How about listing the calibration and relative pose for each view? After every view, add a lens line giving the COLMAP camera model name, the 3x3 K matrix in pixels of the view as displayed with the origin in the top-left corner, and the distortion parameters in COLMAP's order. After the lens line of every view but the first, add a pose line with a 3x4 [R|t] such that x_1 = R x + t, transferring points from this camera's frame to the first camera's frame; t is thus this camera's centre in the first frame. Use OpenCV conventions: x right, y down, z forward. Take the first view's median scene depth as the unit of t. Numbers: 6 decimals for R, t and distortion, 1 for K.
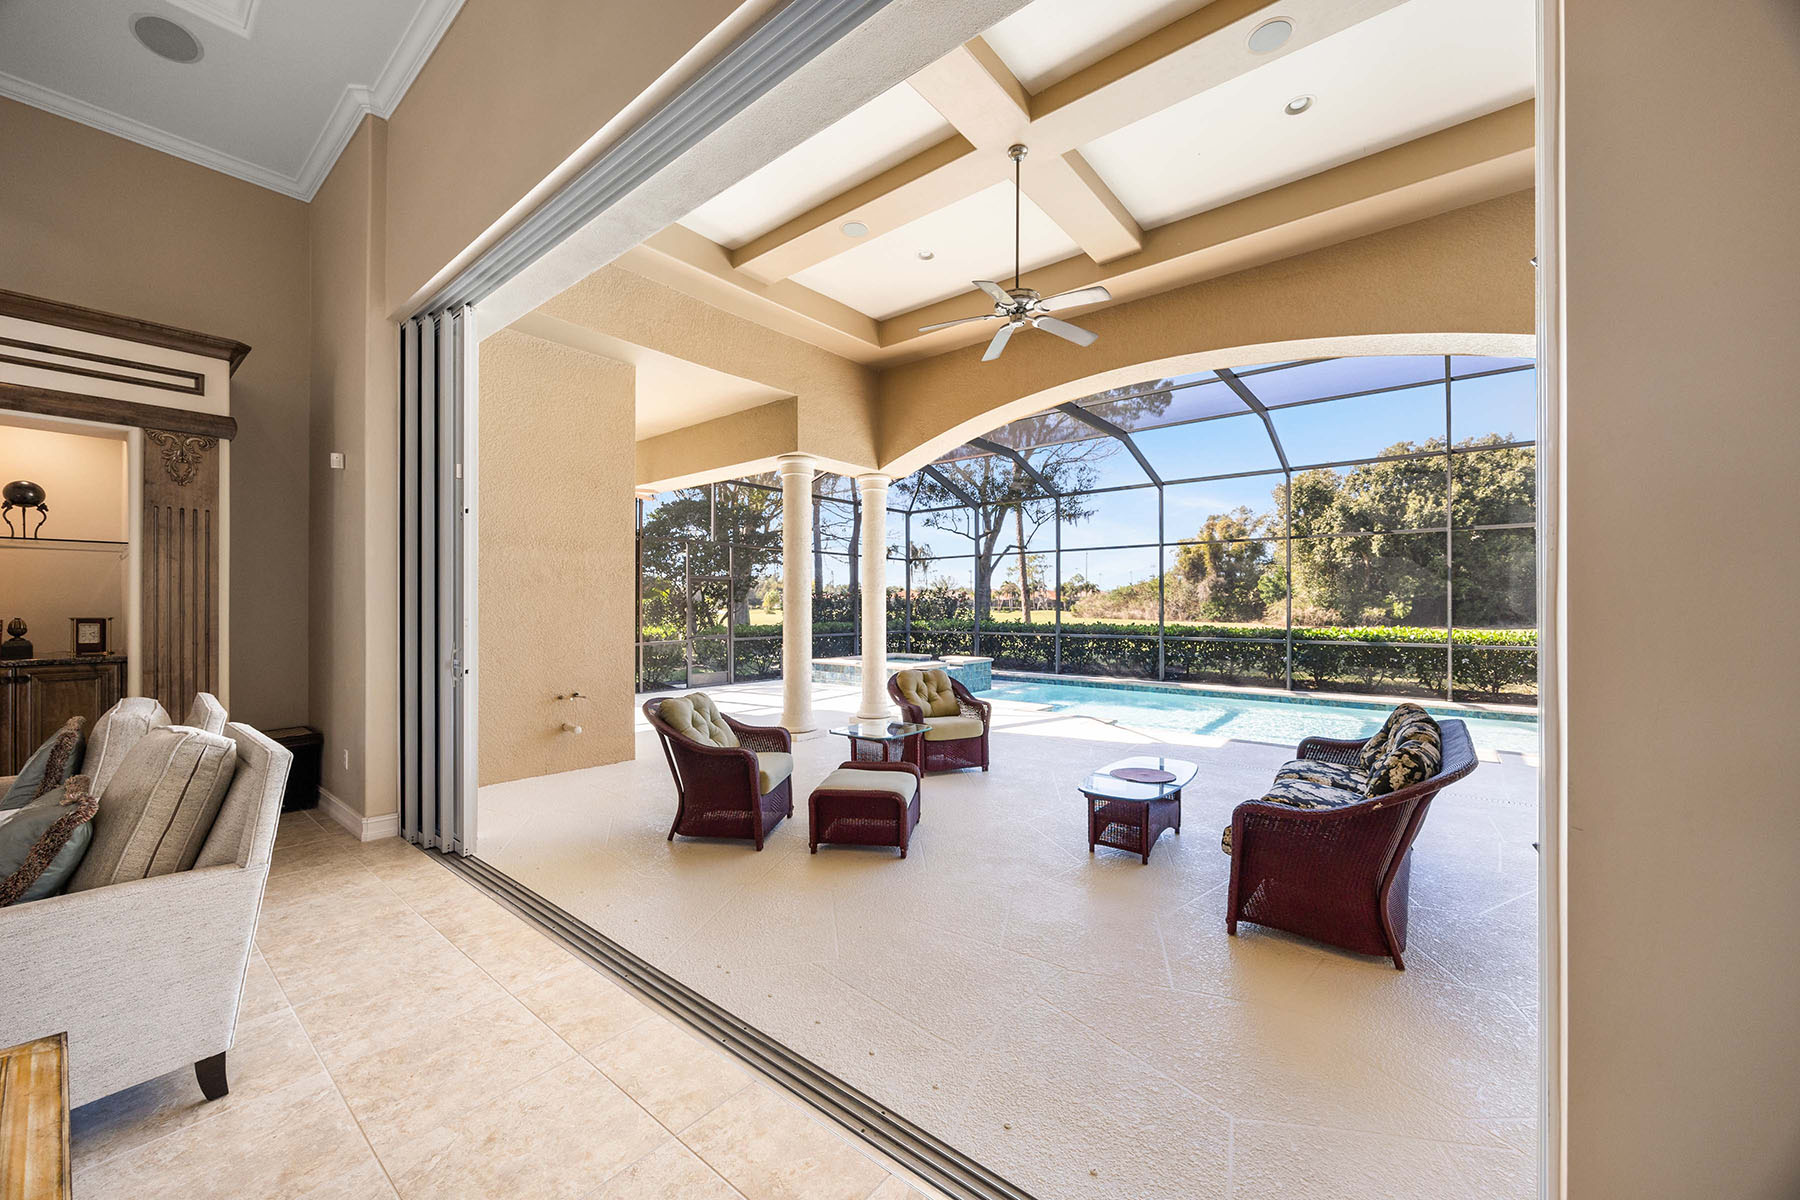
lens RADIAL K [[686.9, 0, 904.1], [0, 686.9, 611.5], [0, 0, 1]] dist [-0.003126, 0.000016]
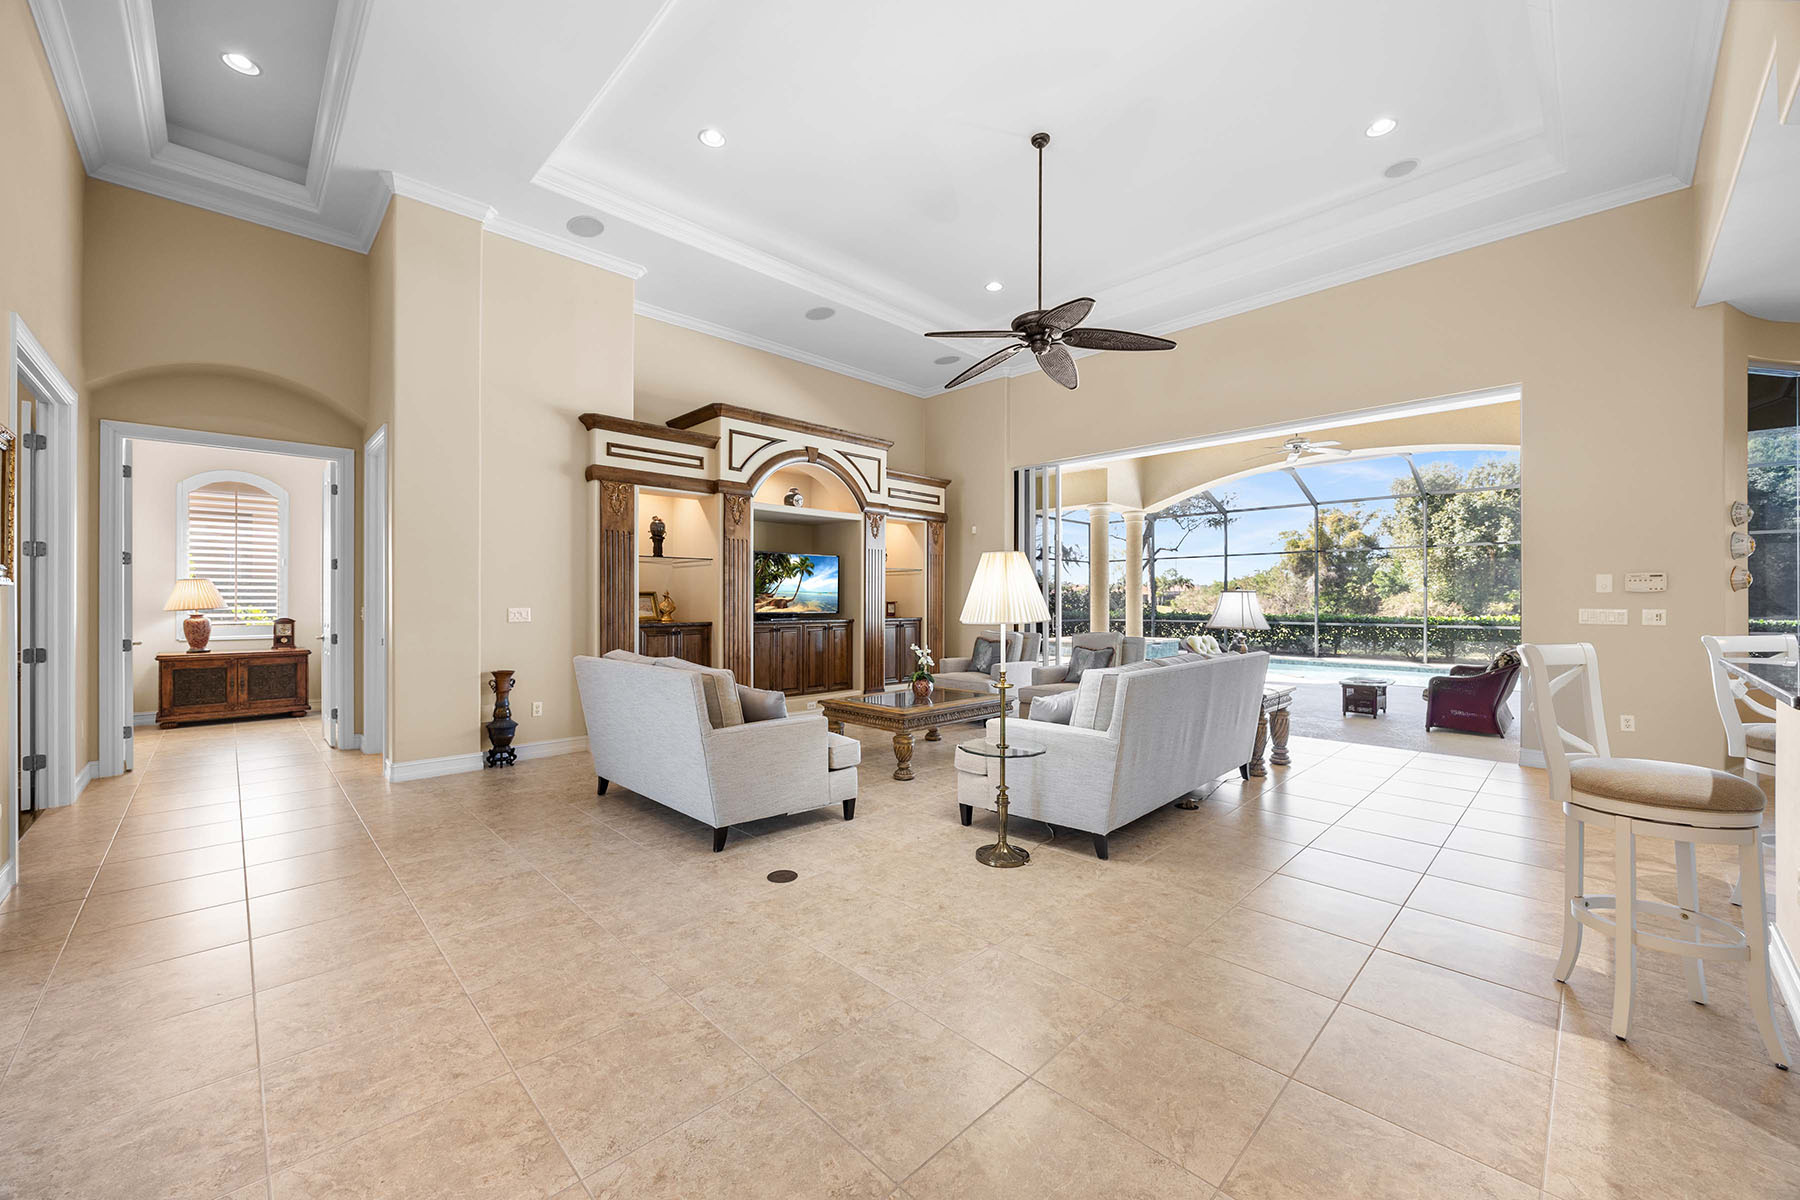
lens RADIAL K [[686.9, 0, 893.4], [0, 686.9, 610.4], [0, 0, 1]] dist [-0.003126, 0.000016]
pose [[0.992295, 0.002750, -0.123871, -0.065345], [-0.001960, 0.999977, 0.006506, 0.001859], [0.123886, -0.006213, 0.992277, -0.097062]]
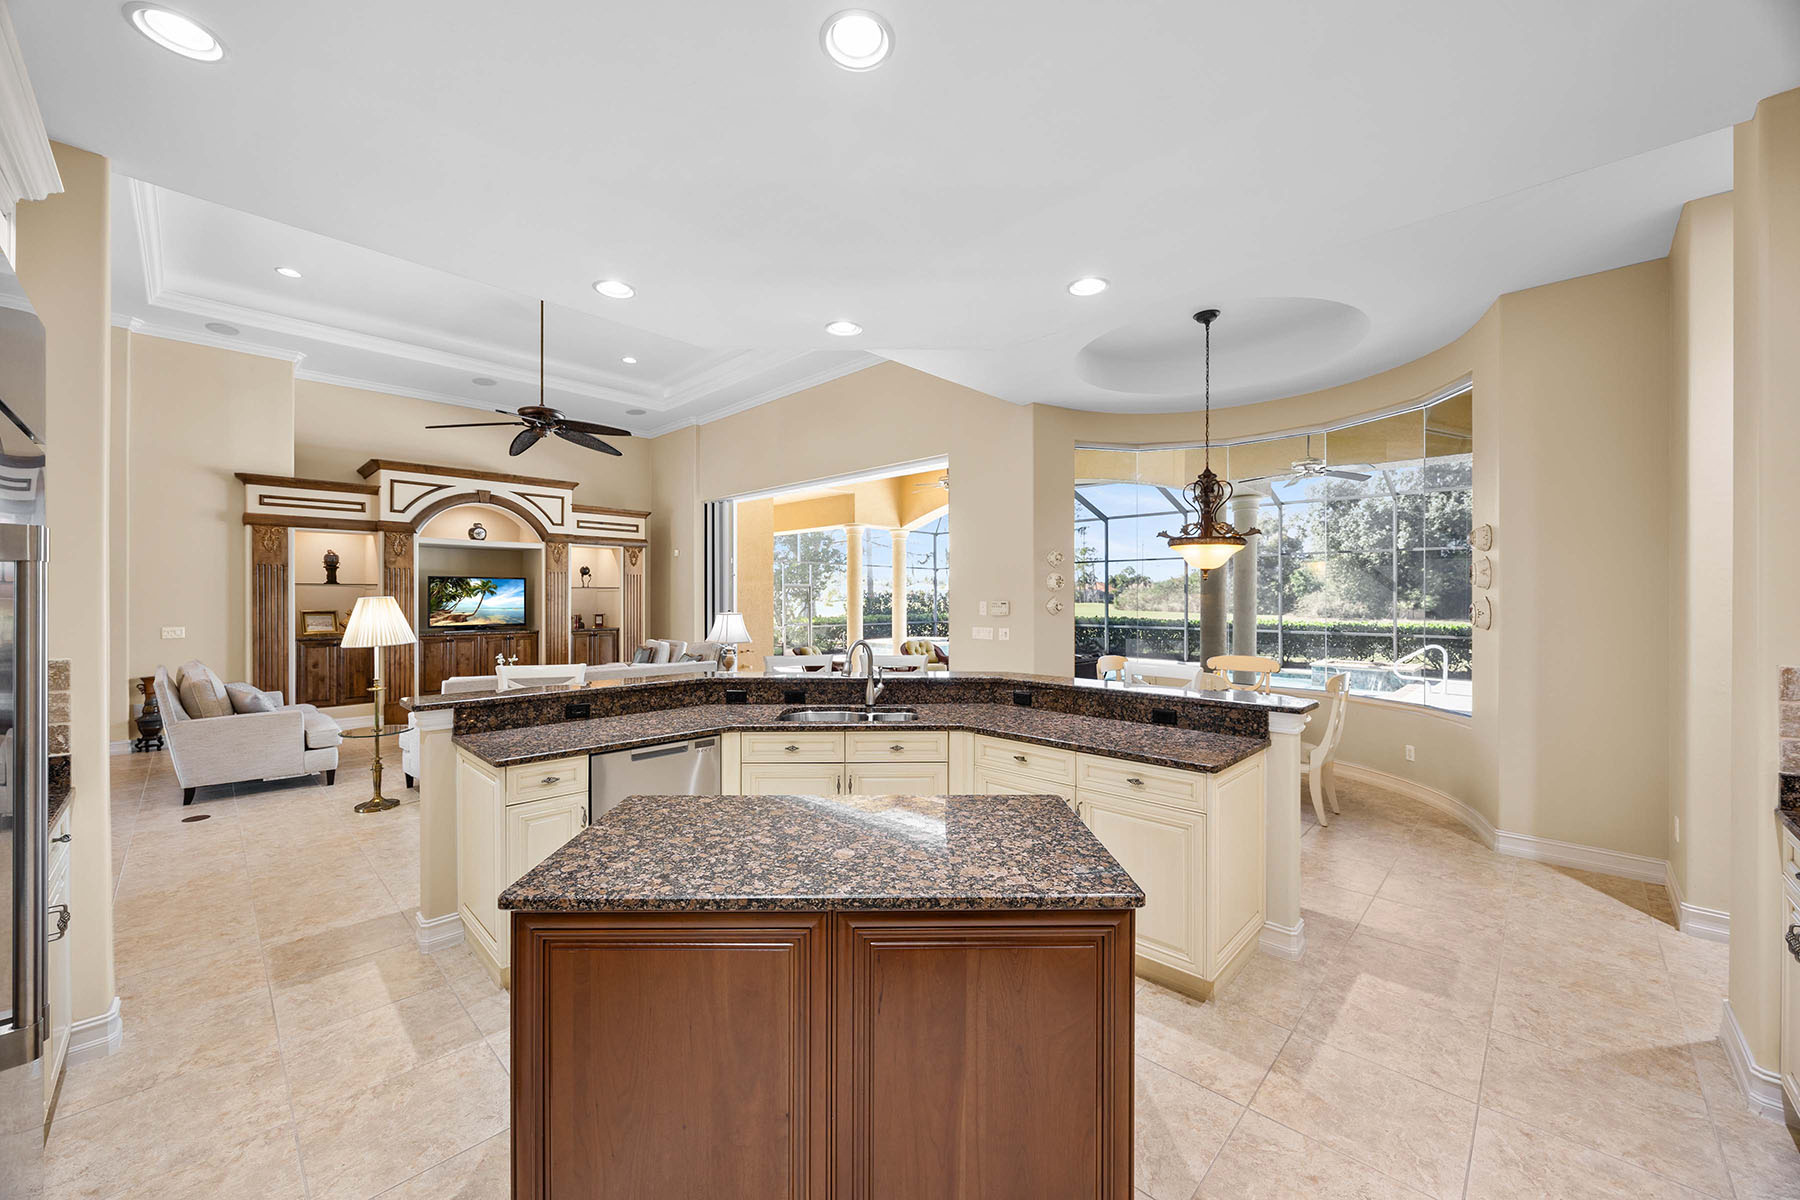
lens RADIAL K [[686.9, 0, 897.2], [0, 686.9, 604.3], [0, 0, 1]] dist [-0.003126, 0.000016]
pose [[0.995691, 0.000982, -0.092731, 0.018945], [-0.000797, 0.999998, 0.002034, -0.002658], [0.092733, -0.001952, 0.995689, -0.120083]]
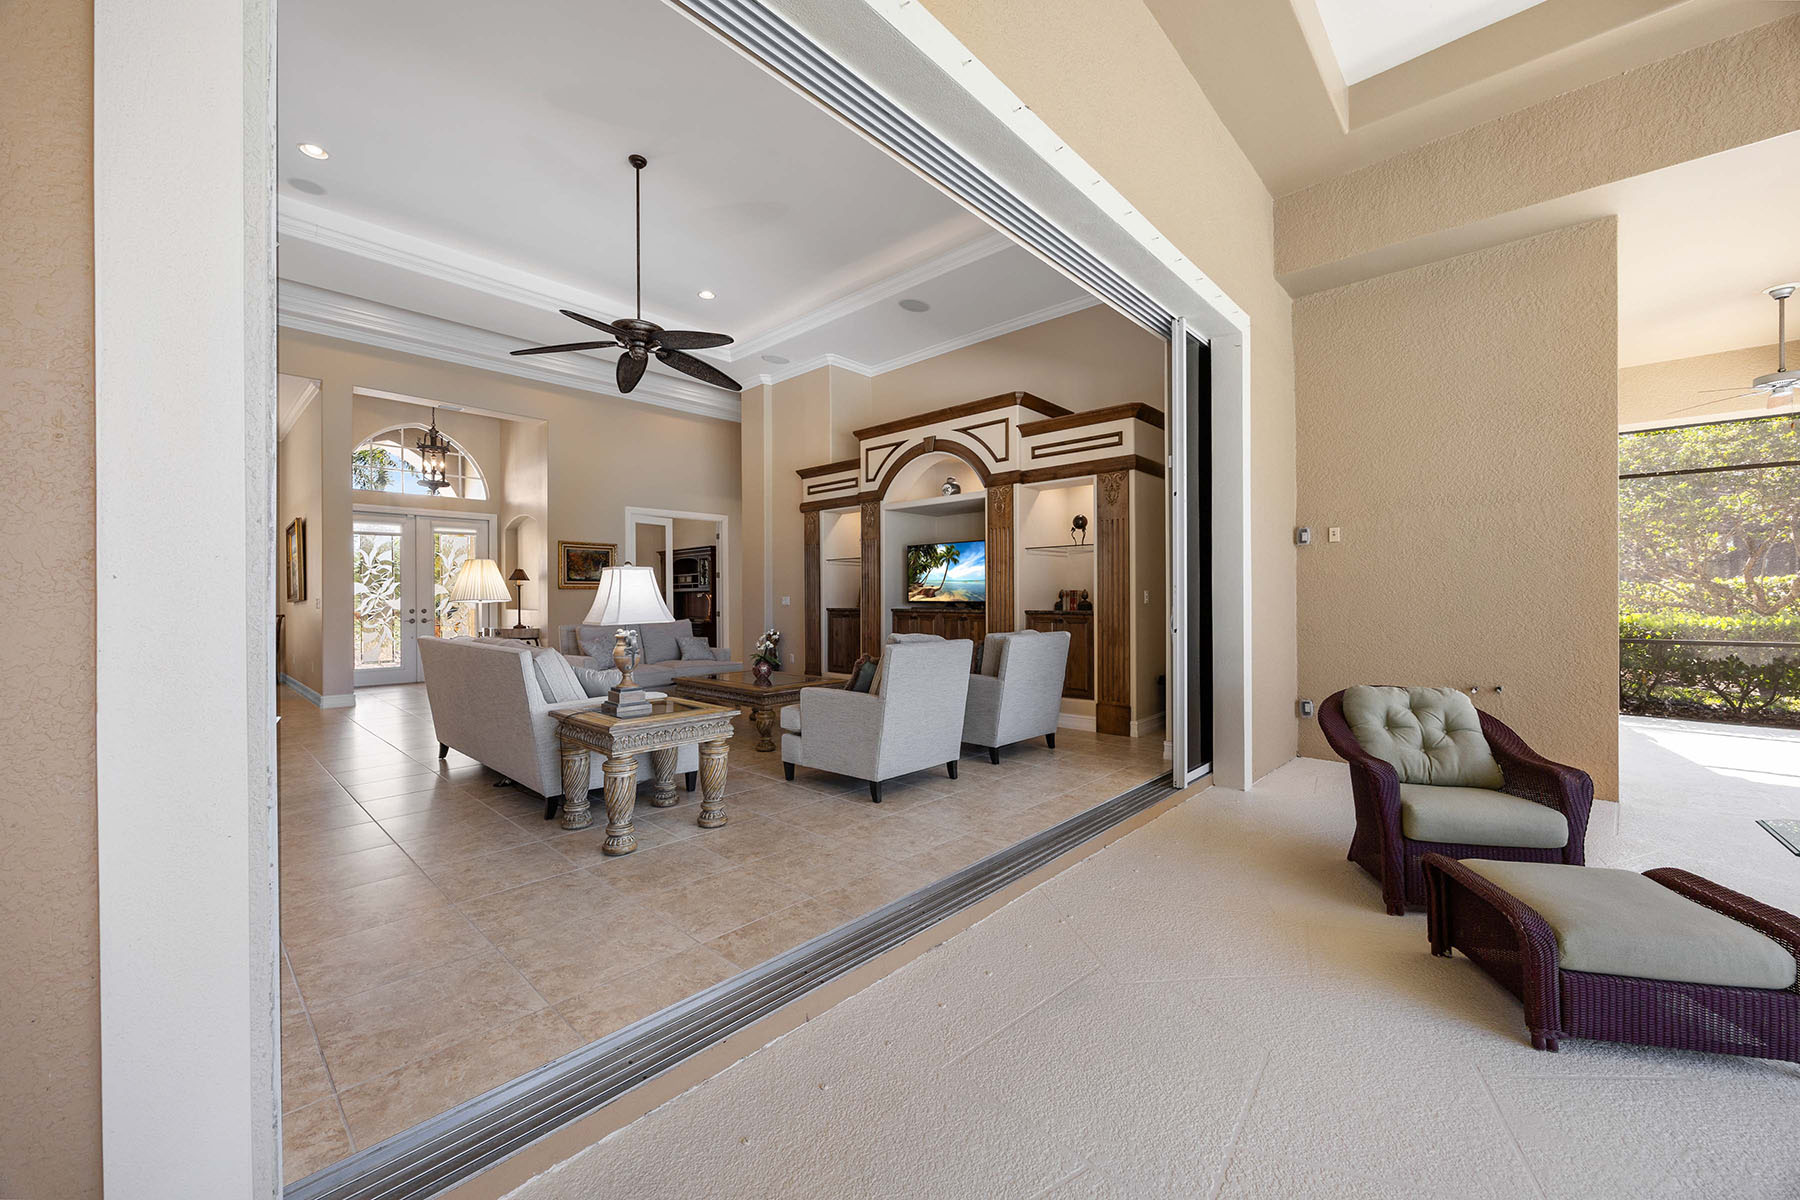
lens RADIAL K [[686.9, 0, 885.8], [0, 686.9, 609.2], [0, 0, 1]] dist [-0.003126, 0.000016]
pose [[-0.082349, 0.031002, -0.996121, 0.043037], [0.007167, 0.999509, 0.030515, 0.000404], [0.996578, -0.004626, -0.082530, 0.043397]]
